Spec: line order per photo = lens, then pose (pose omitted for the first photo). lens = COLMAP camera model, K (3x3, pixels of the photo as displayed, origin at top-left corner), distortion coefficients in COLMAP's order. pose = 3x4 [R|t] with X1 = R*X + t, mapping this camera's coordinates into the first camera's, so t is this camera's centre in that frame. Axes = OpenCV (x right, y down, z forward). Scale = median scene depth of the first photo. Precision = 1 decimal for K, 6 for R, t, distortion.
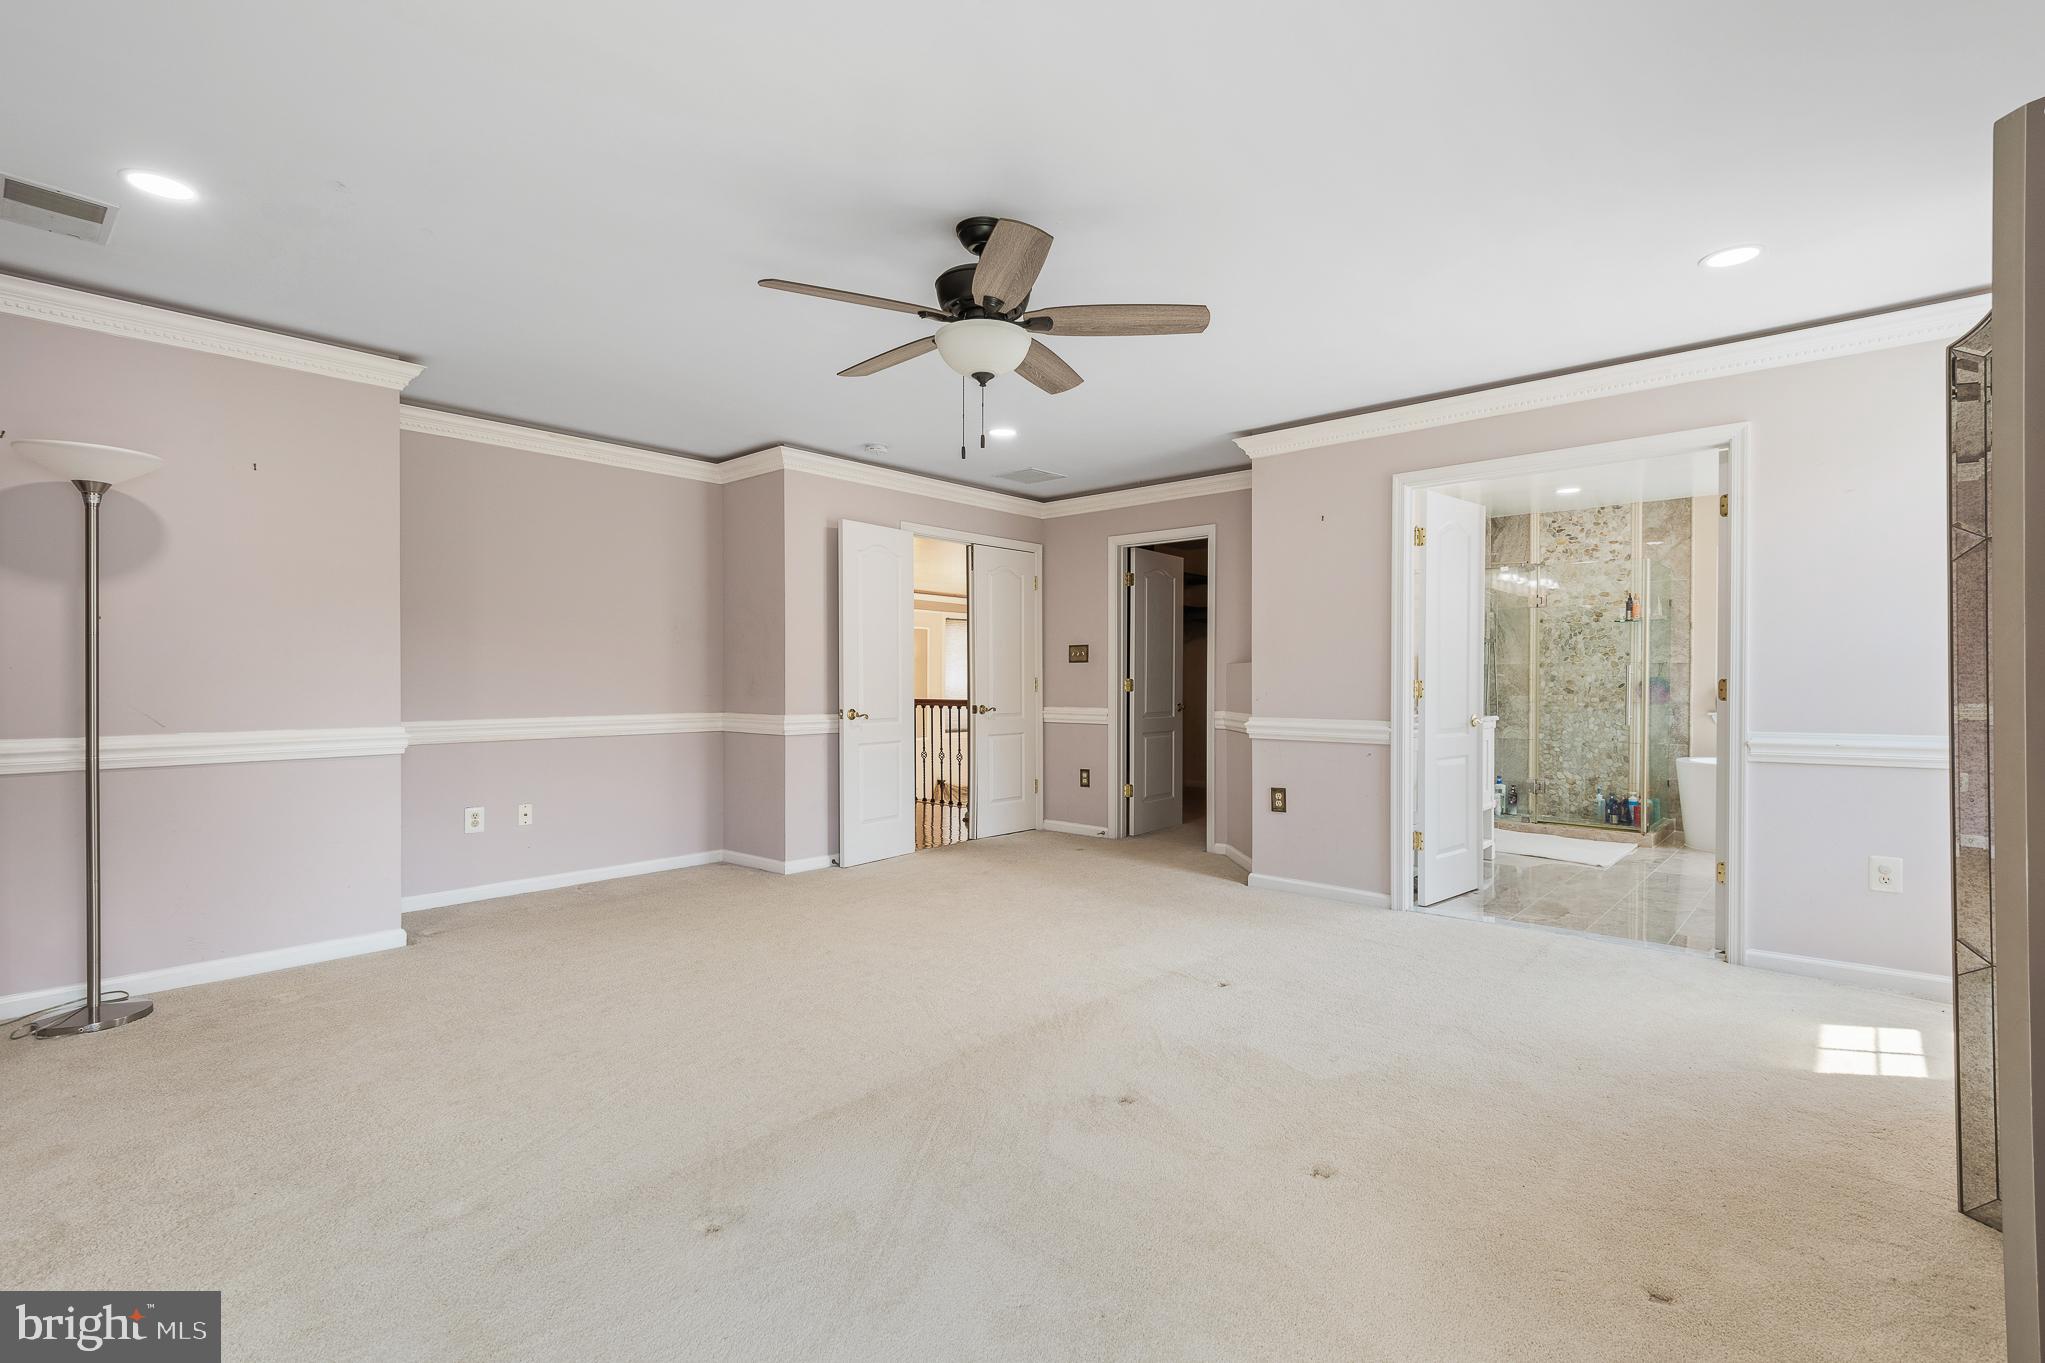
lens RADIAL K [[938.1, 0, 1025.7], [0, 938.1, 679.0], [0, 0, 1]] dist [-0.000255, -0.000123]
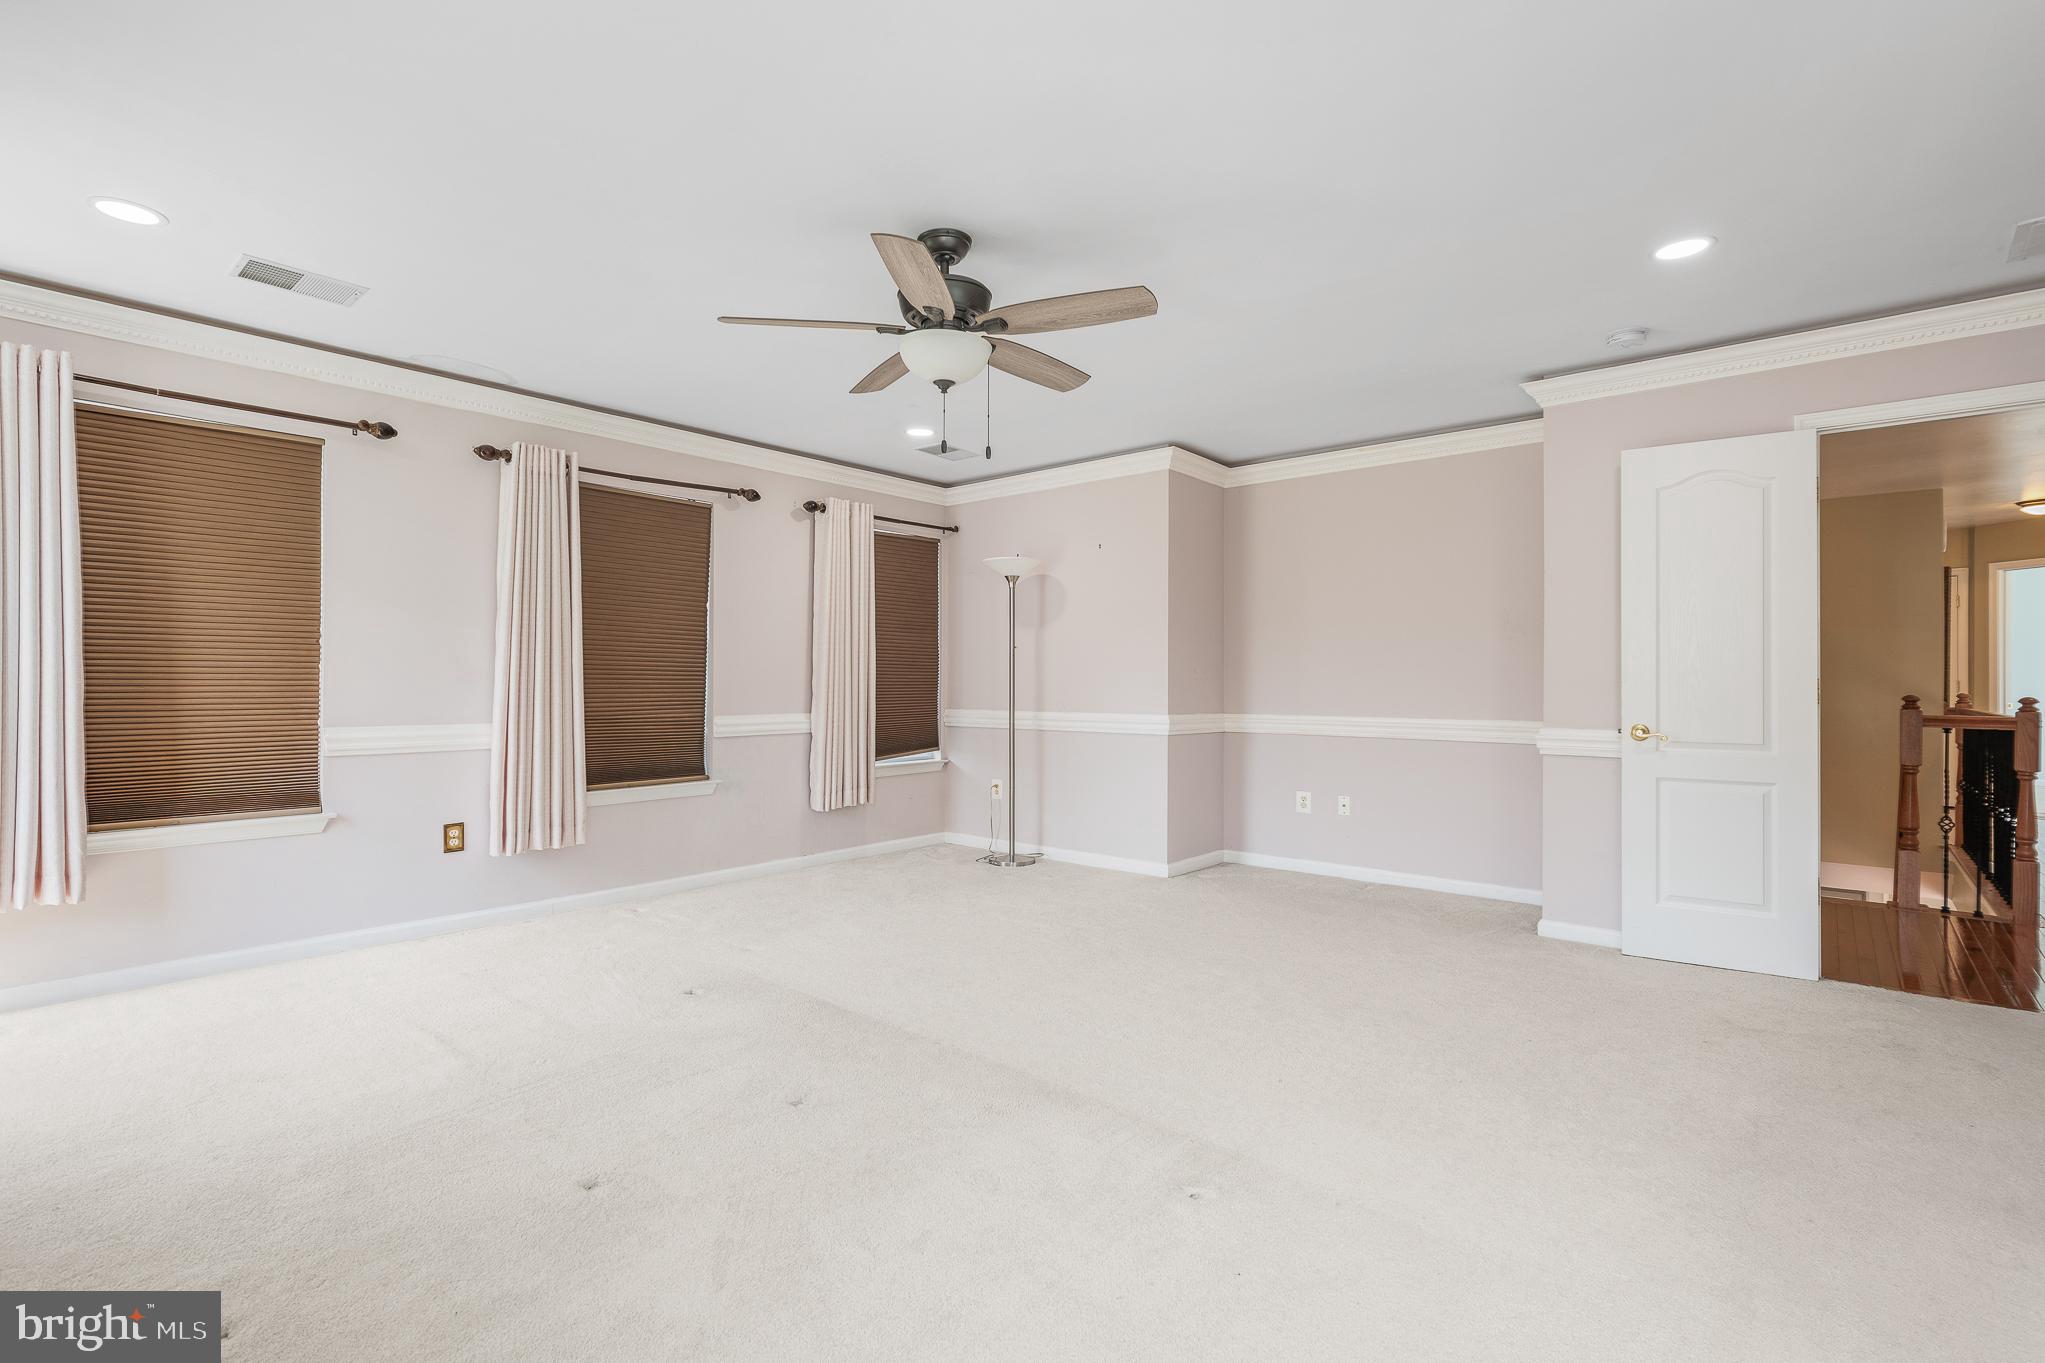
lens RADIAL K [[938.1, 0, 1026.0], [0, 938.1, 684.8], [0, 0, 1]] dist [-0.000255, -0.000123]
pose [[0.033098, 0.000325, -0.999452, 0.565511], [-0.002438, 0.999997, 0.000244, 0.005263], [0.999449, 0.002429, 0.033098, 0.619996]]
